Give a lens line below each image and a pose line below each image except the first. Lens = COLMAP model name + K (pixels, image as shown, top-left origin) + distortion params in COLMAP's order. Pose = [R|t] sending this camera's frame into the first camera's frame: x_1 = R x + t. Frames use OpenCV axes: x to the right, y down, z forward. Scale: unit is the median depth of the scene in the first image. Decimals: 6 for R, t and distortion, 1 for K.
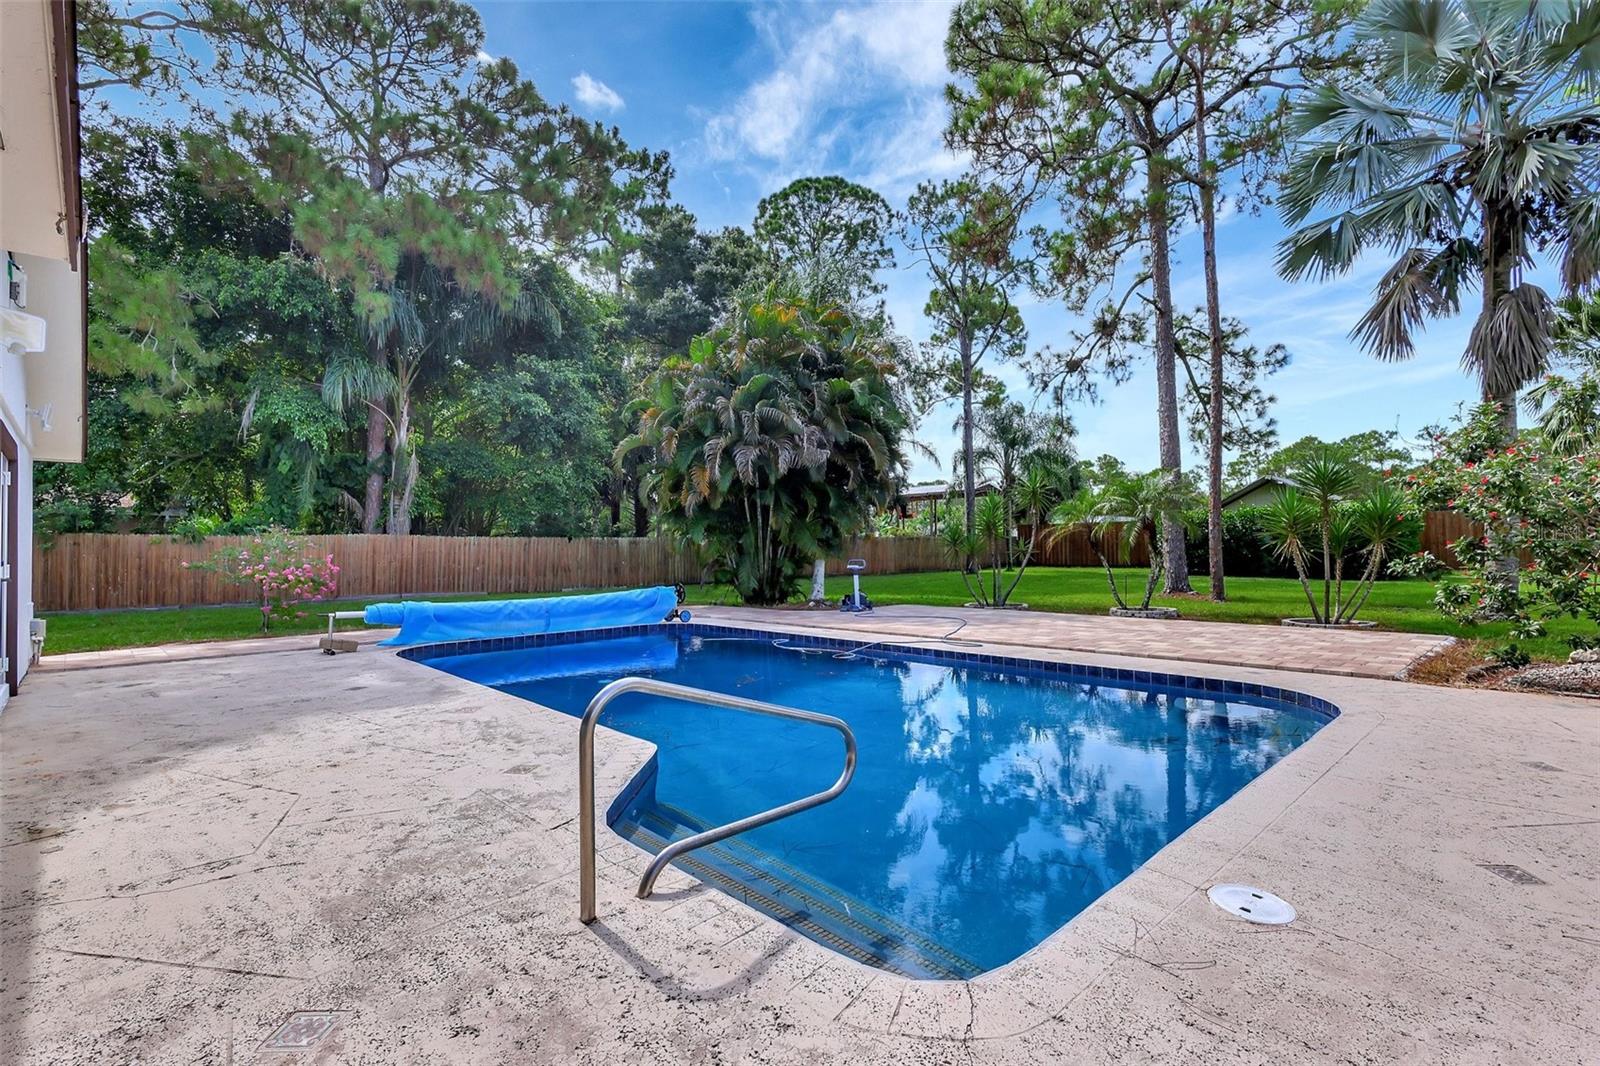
lens RADIAL K [[743.5, 0, 801.9], [0, 743.5, 512.5], [0, 0, 1]] dist [0.000447, -0.000437]
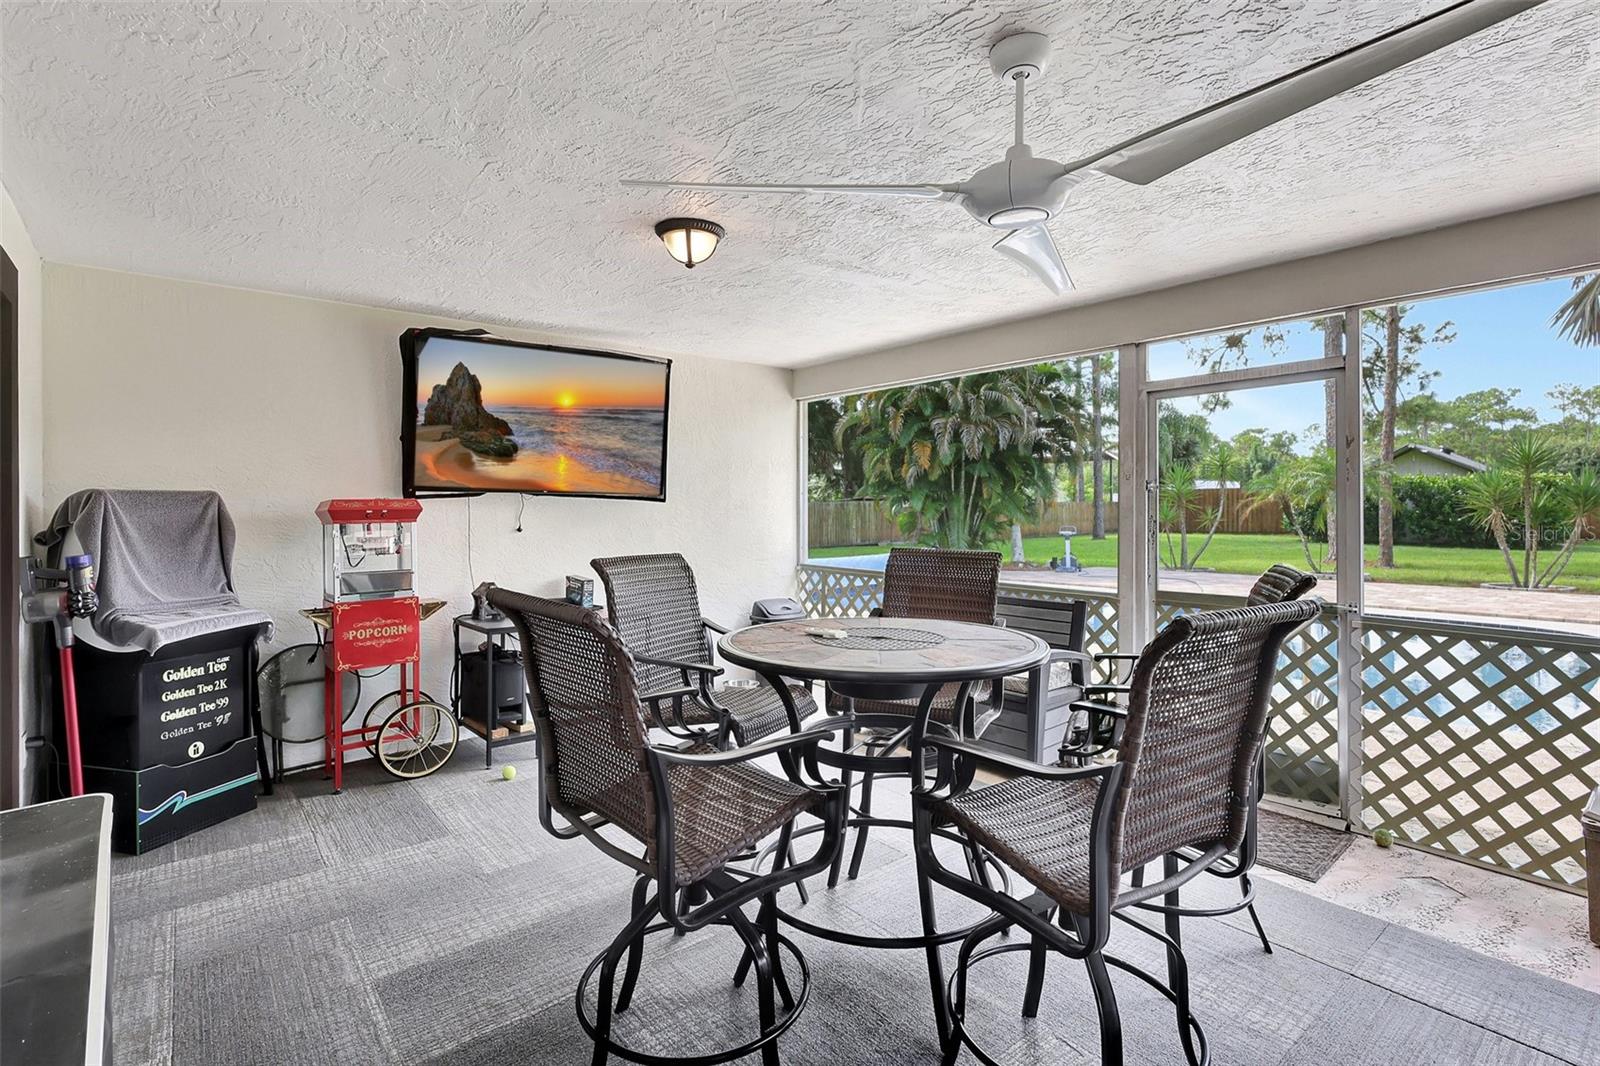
lens RADIAL K [[777.3, 0, 799.5], [0, 777.3, 503.0], [0, 0, 1]] dist [0.001312, 0.000525]
pose [[0.998107, 0.007206, -0.061084, -0.238899], [-0.004724, 0.999161, 0.040687, -0.016630], [0.061326, -0.040321, 0.997303, -0.179430]]
